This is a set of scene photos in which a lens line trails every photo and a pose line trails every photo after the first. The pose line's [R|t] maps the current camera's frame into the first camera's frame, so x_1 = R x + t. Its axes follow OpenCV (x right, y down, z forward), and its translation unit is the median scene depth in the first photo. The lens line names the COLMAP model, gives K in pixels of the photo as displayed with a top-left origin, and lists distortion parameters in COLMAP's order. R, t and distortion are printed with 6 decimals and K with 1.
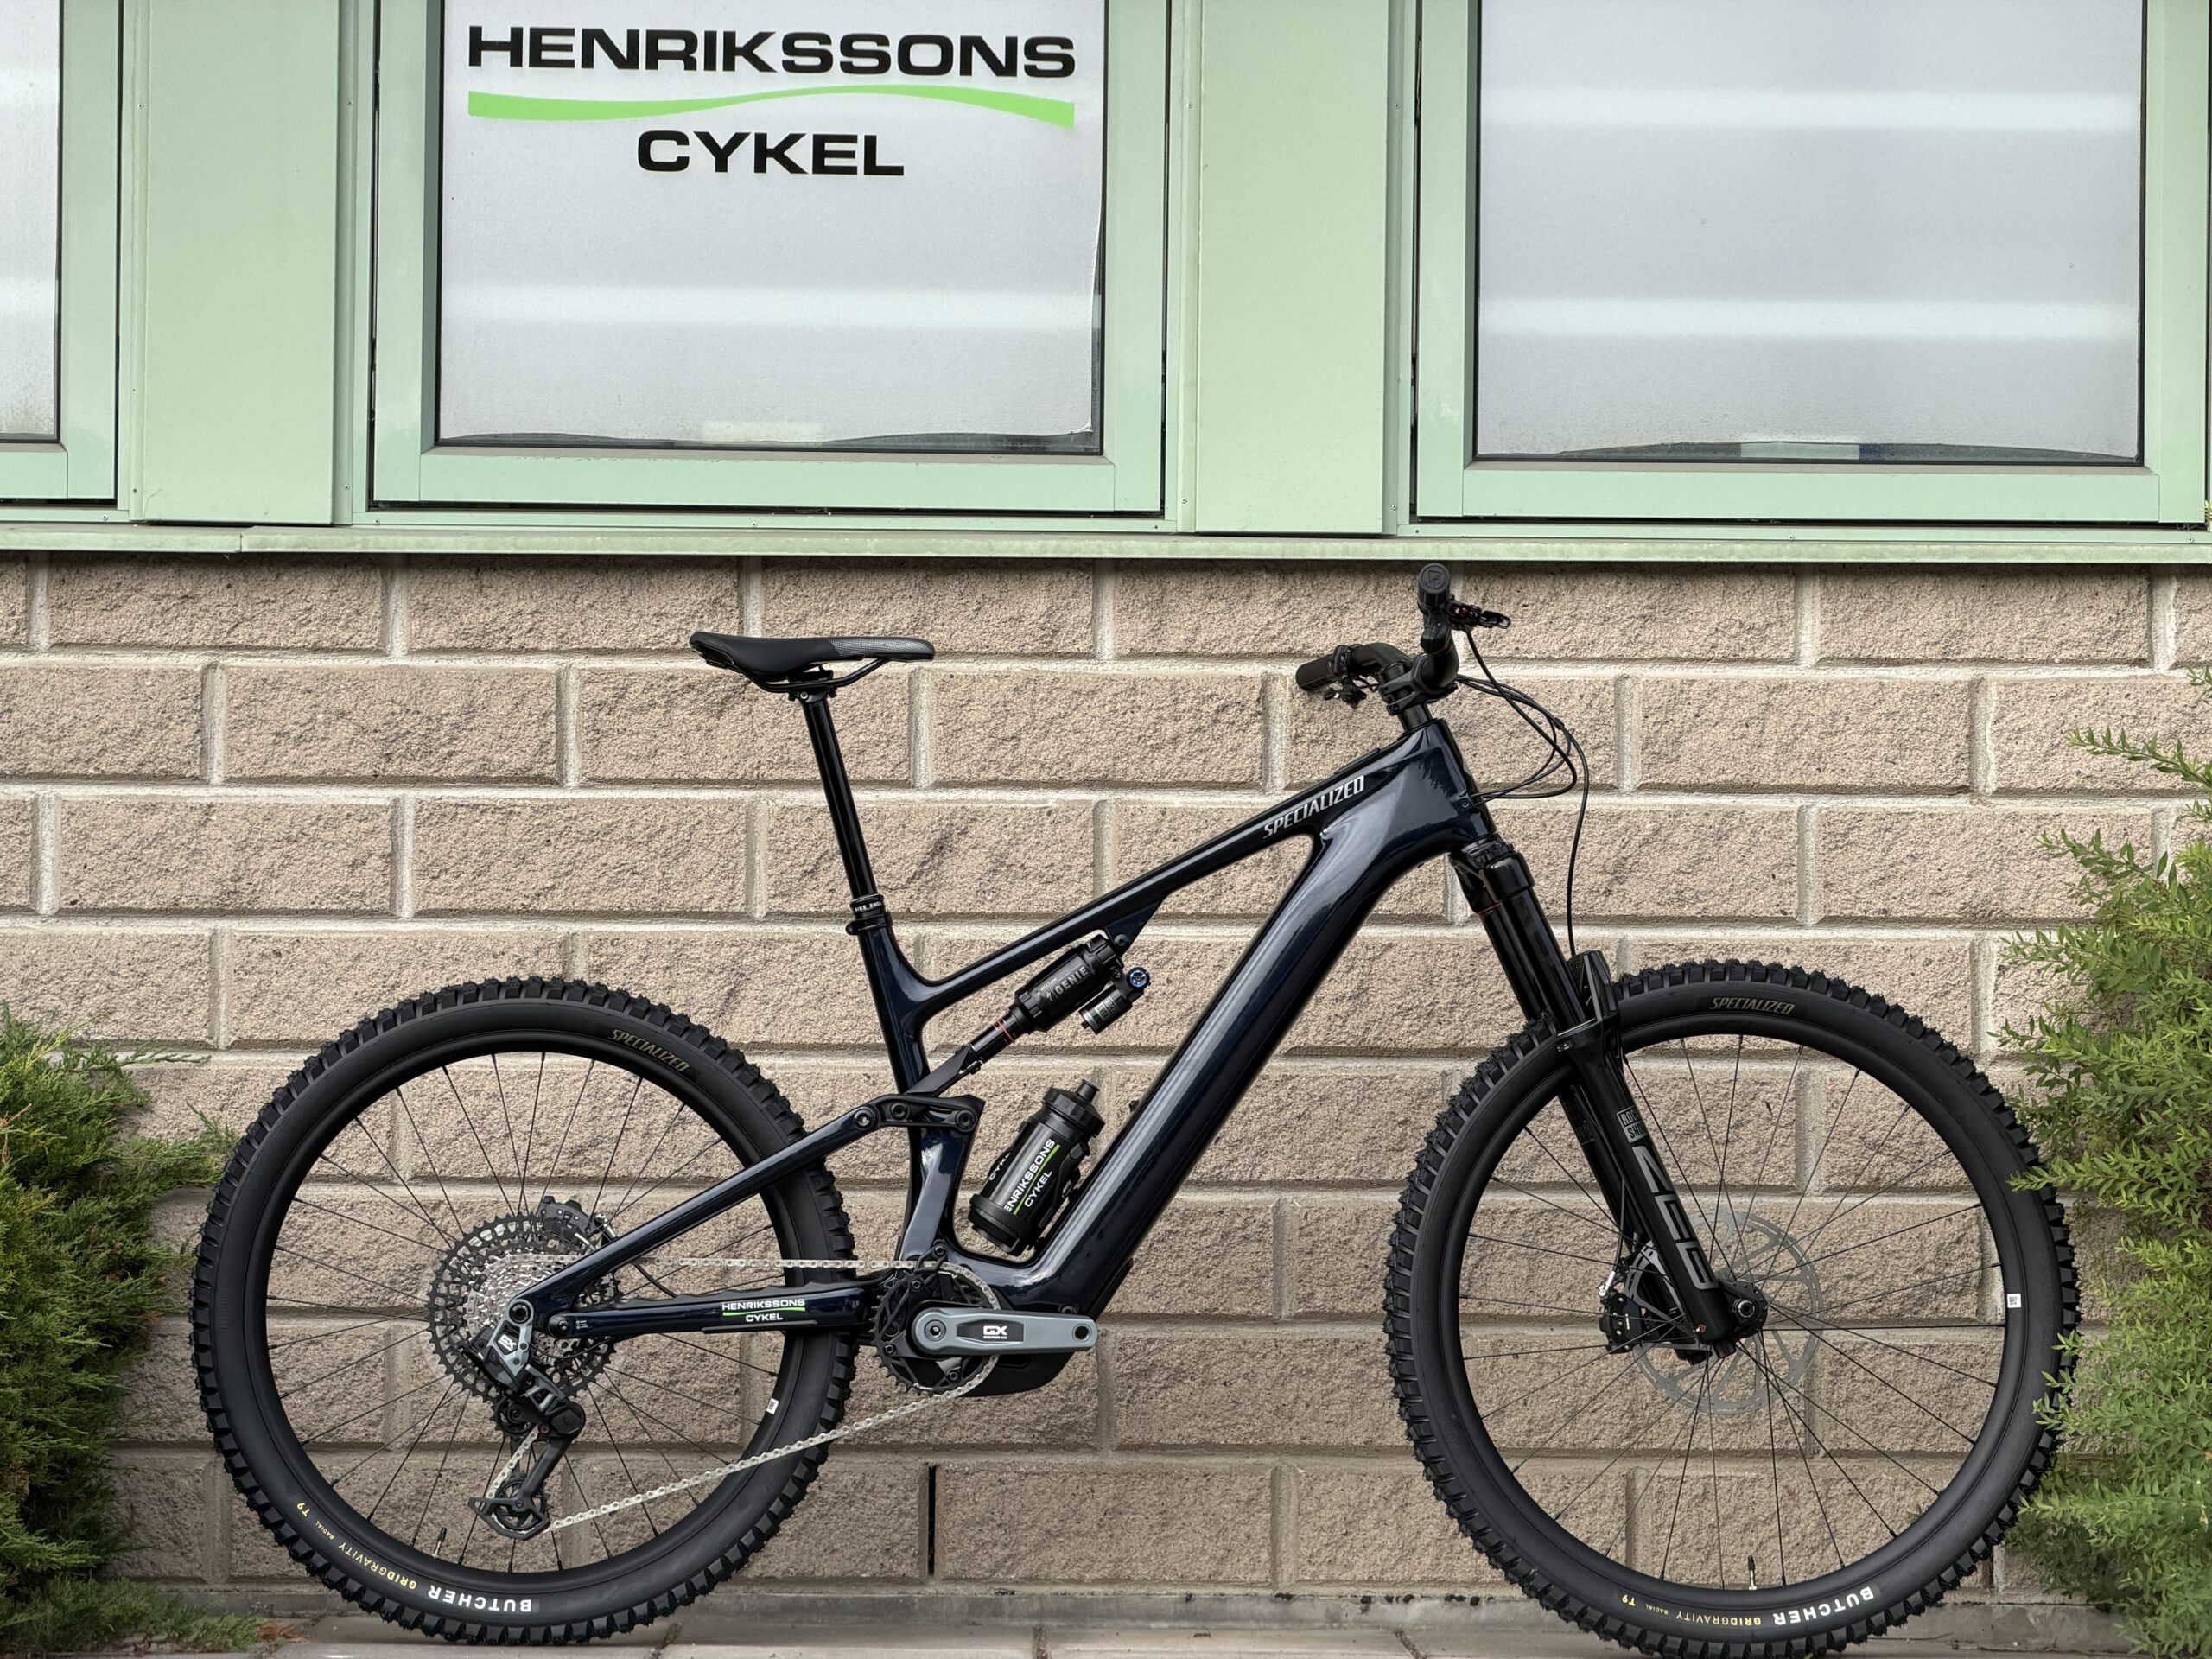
lens RADIAL K [[6688.5, 0, 1106.0], [0, 6688.5, 829.5], [0, 0, 1]] dist [0.185093, 1.158719]
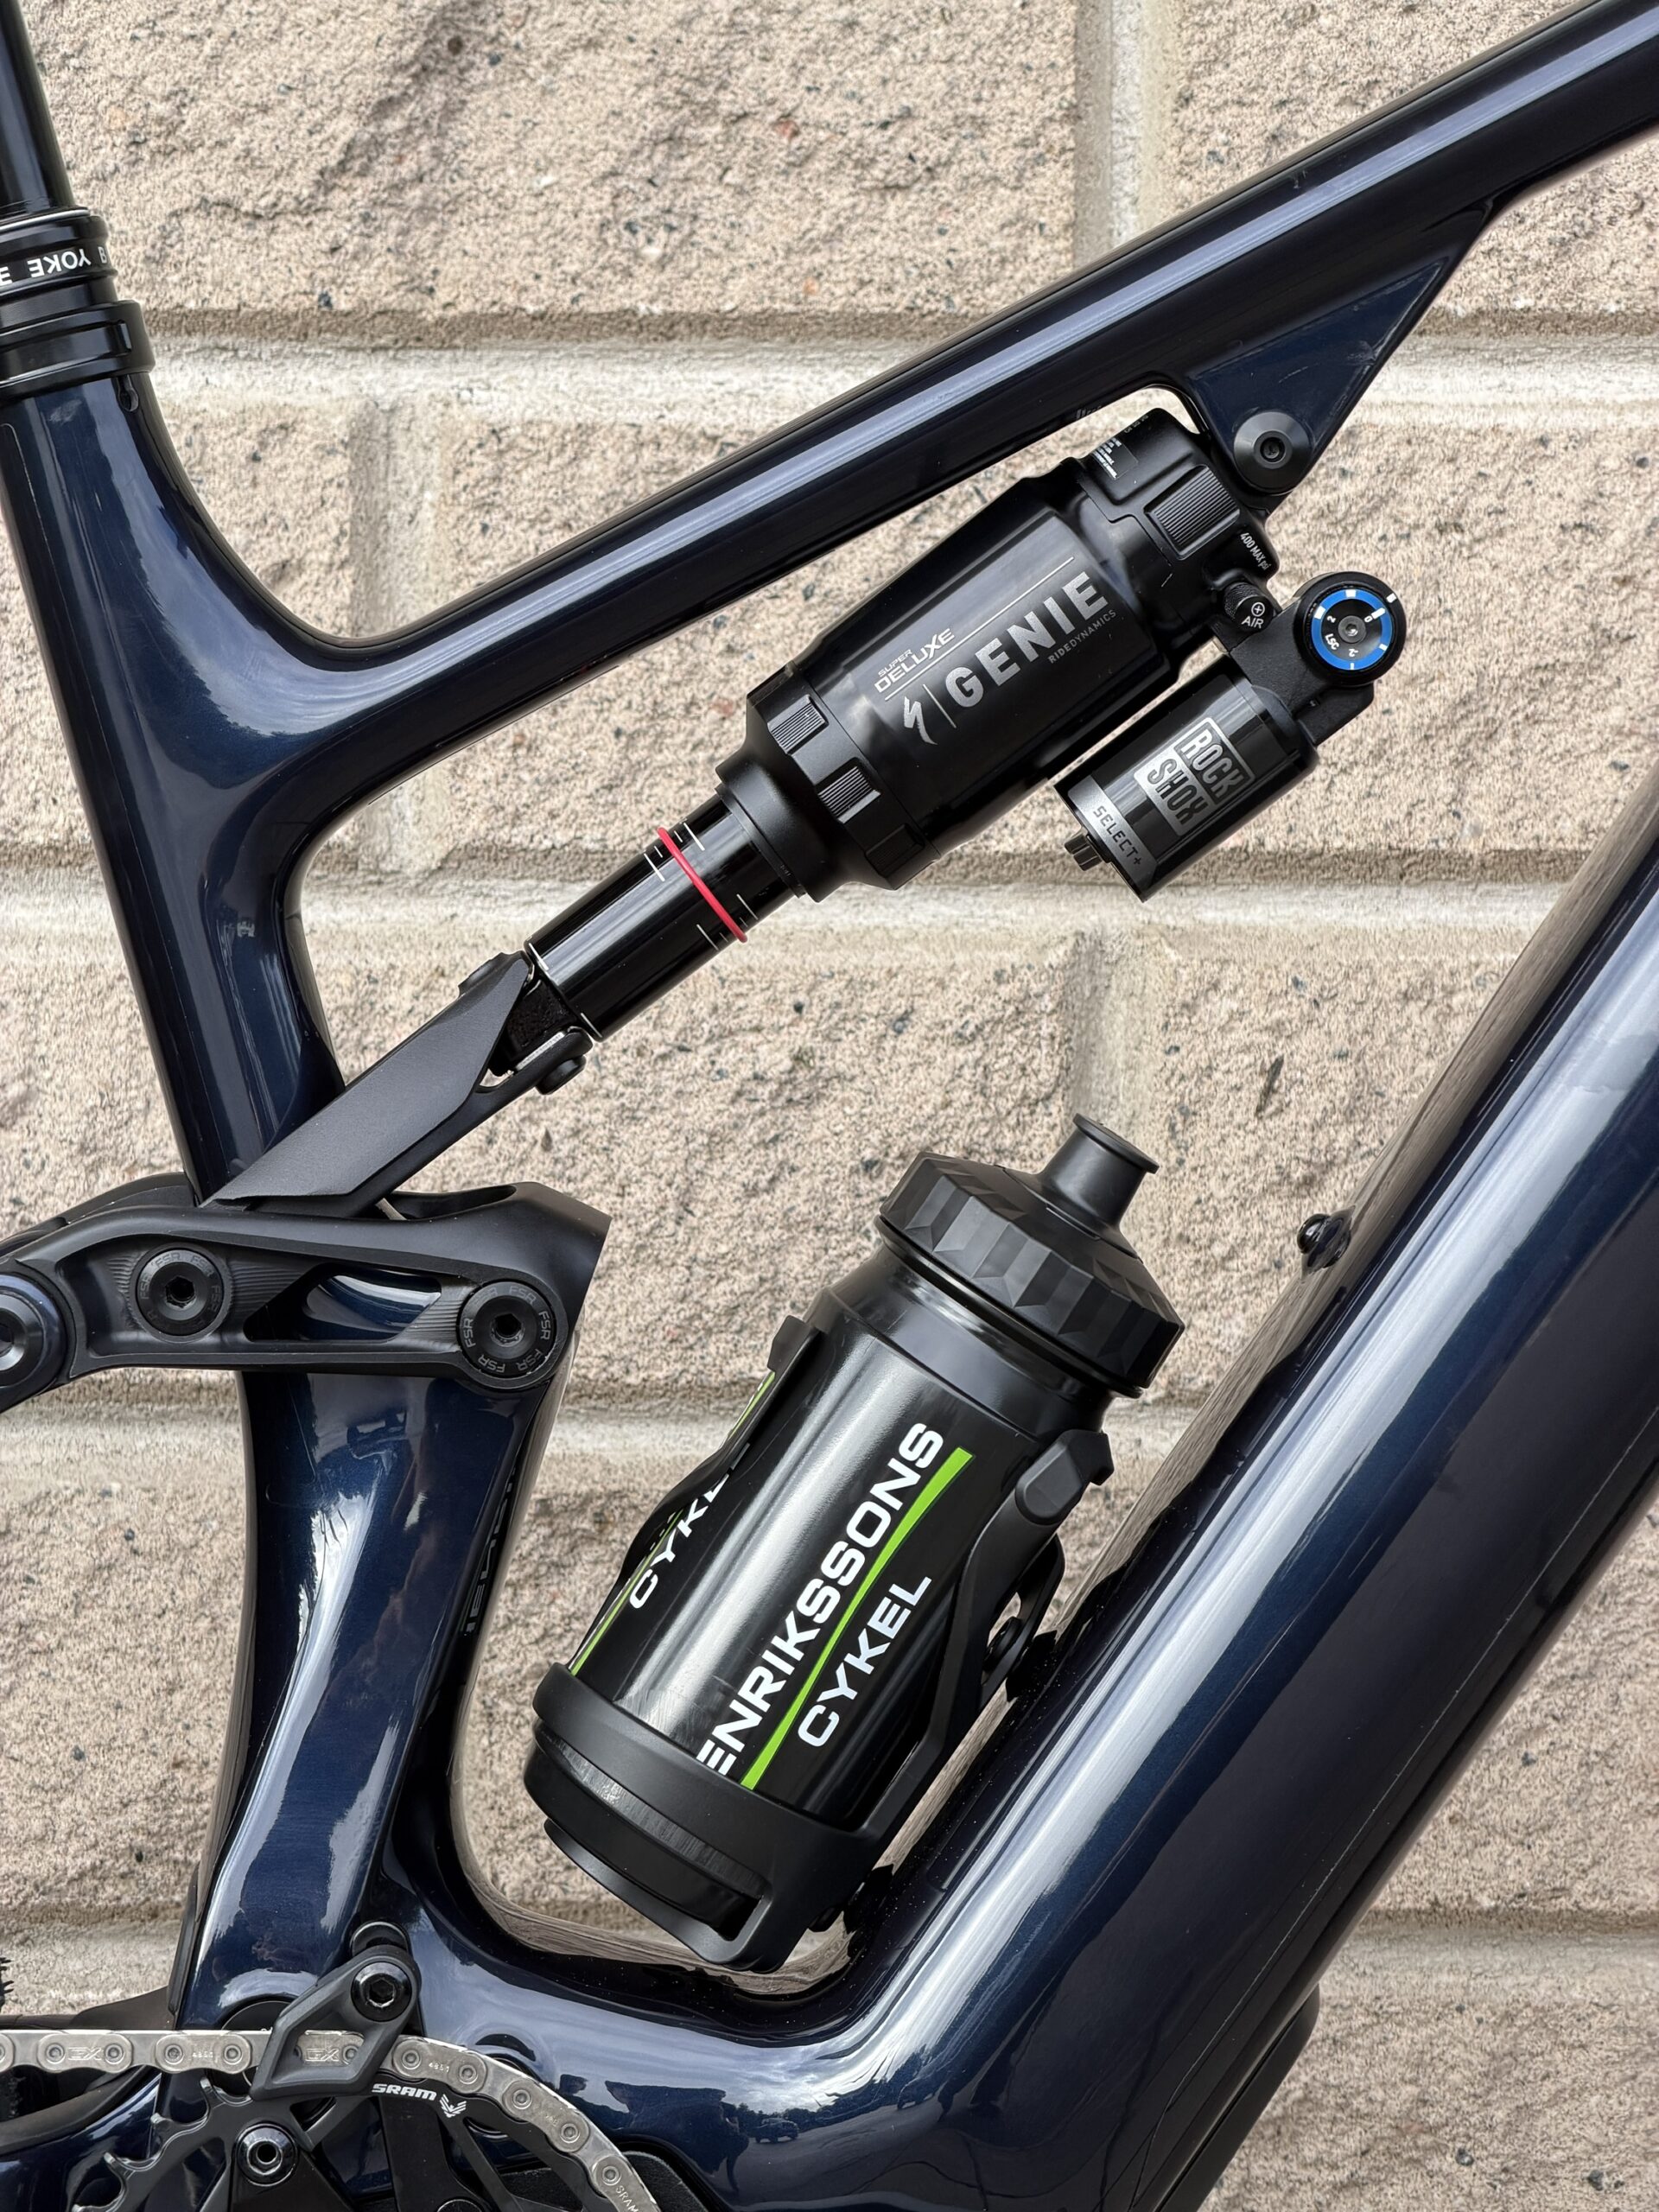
lens RADIAL K [[6738.3, 0, 829.5], [0, 6738.3, 1106.0], [0, 0, 1]] dist [0.192180, 0.939804]
pose [[0.999958, -0.001781, -0.009023, -0.009213], [0.002897, 0.992120, 0.125257, 0.010839], [0.008729, -0.125277, 0.992083, 0.790943]]
